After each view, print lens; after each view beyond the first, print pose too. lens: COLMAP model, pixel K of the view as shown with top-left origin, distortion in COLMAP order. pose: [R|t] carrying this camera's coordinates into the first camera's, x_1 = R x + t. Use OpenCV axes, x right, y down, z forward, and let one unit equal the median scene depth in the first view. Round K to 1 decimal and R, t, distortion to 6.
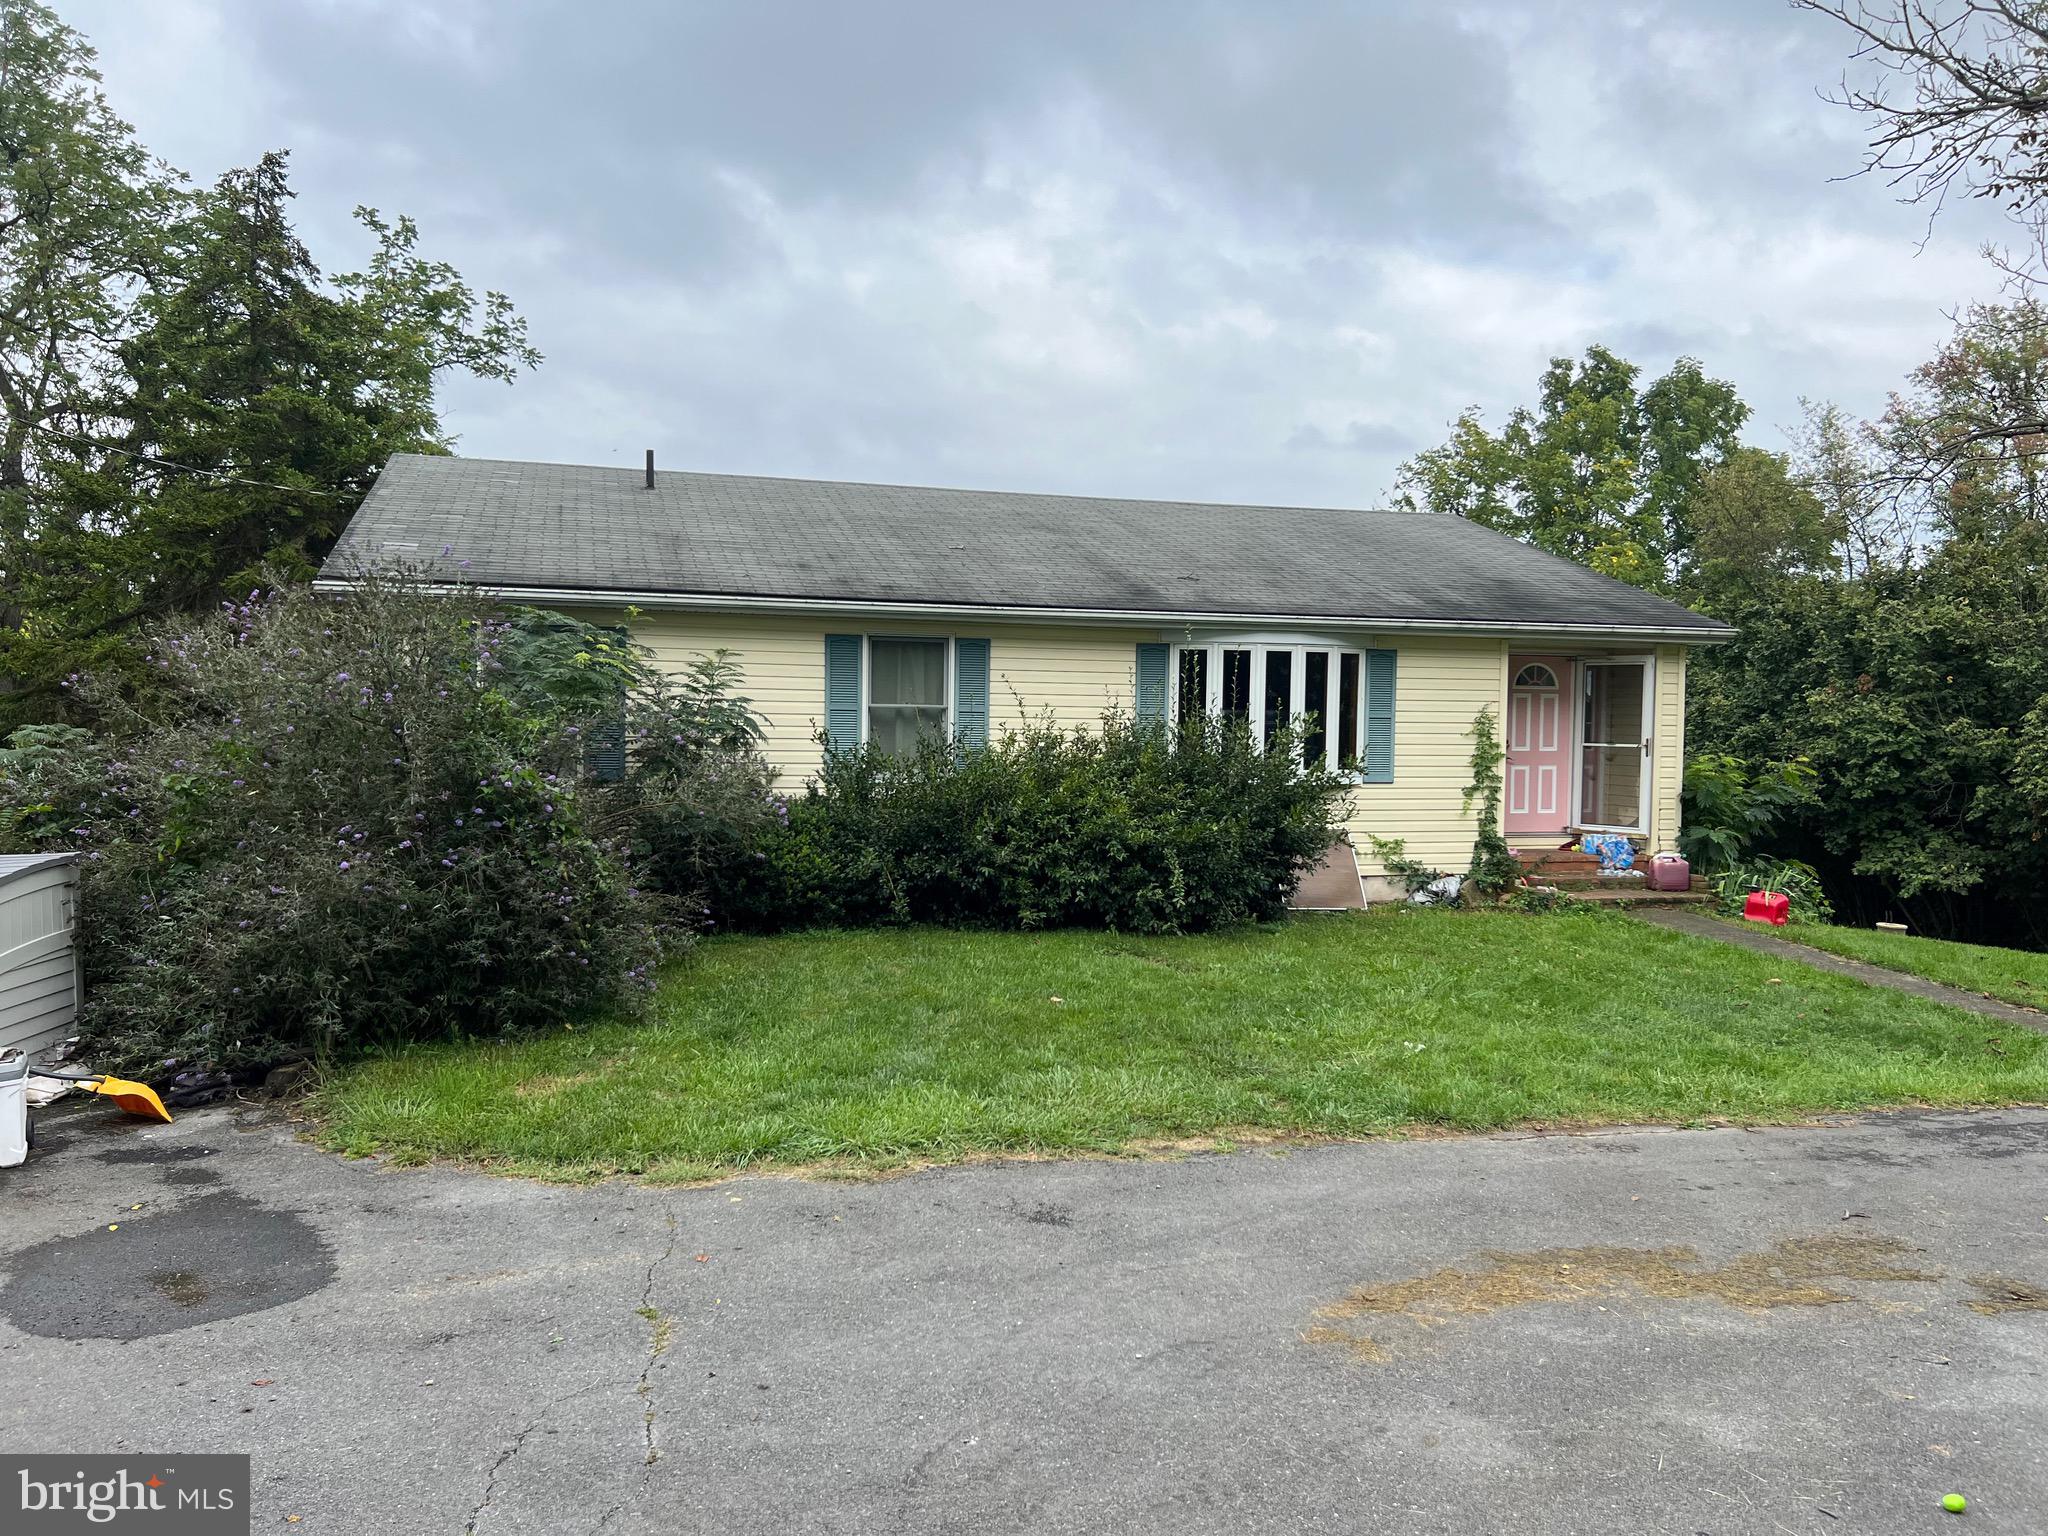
lens RADIAL K [[1544.4, 0, 1023.3], [0, 1544.4, 810.4], [0, 0, 1]] dist [0.044416, -0.048644]
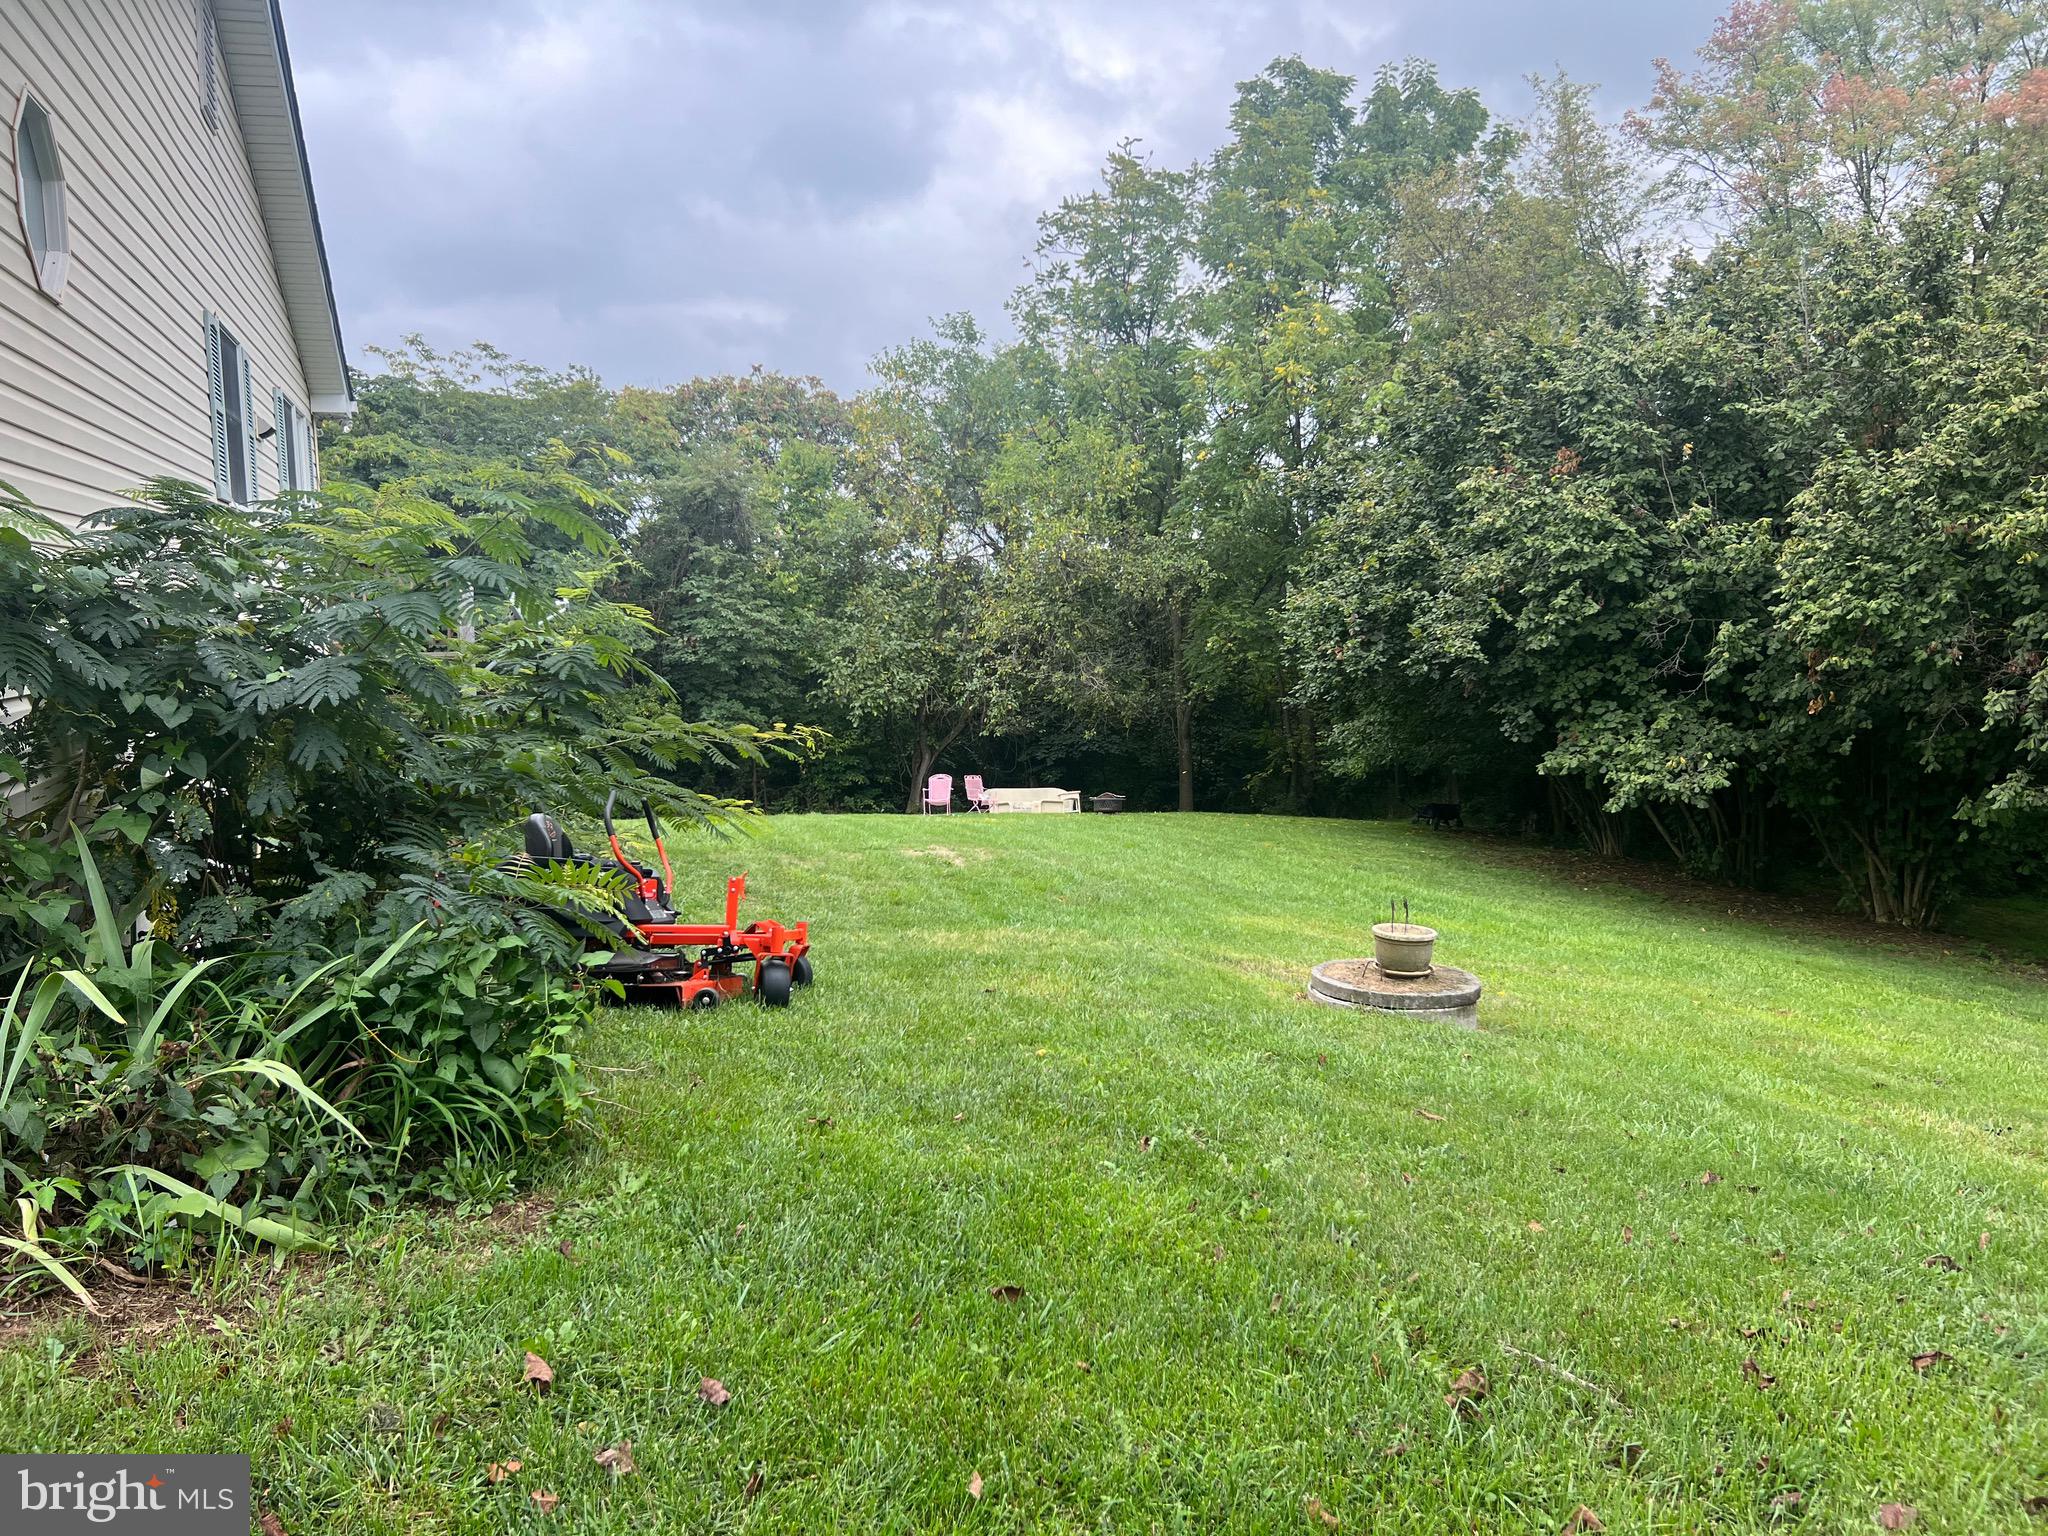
lens RADIAL K [[1544.4, 0, 1008.1], [0, 1544.4, 762.5], [0, 0, 1]] dist [0.044416, -0.048644]
pose [[0.998935, -0.029376, 0.035584, 0.562824], [0.027784, 0.998627, 0.044415, 0.006322], [-0.036840, -0.043379, 0.998379, 0.741033]]
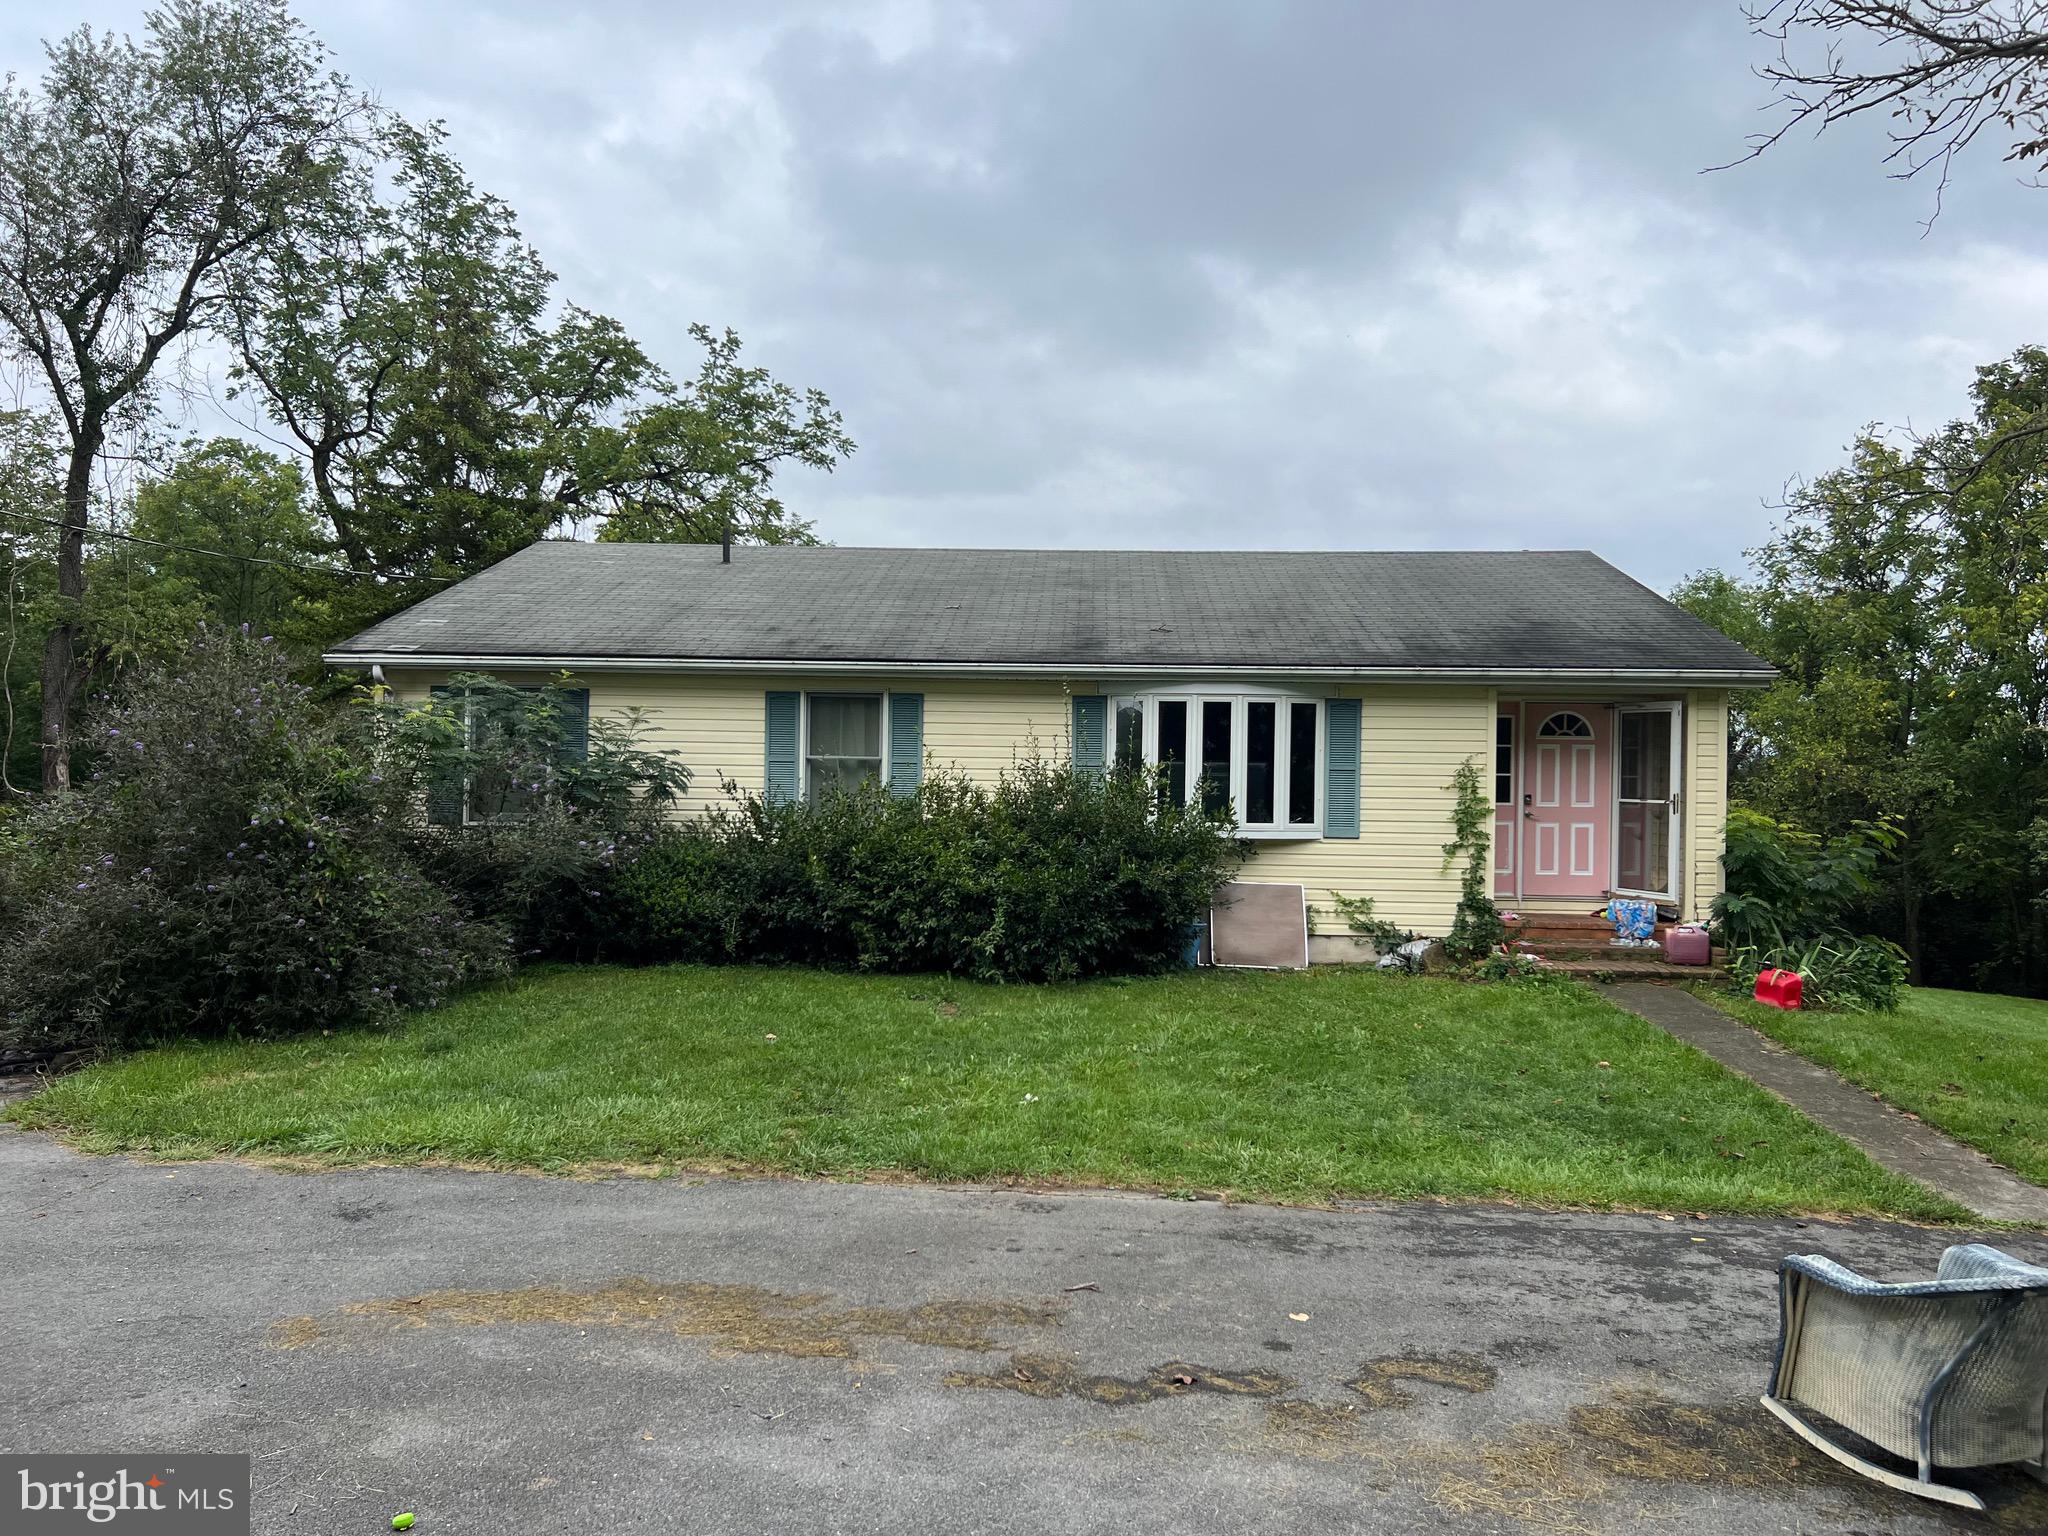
lens RADIAL K [[1544.4, 0, 1042.0], [0, 1544.4, 798.9], [0, 0, 1]] dist [0.044416, -0.048644]
pose [[0.947710, 0.006569, -0.319066, 0.348750], [-0.020662, 0.998953, -0.040805, 0.000692], [0.318464, 0.045264, 0.946854, 0.037019]]
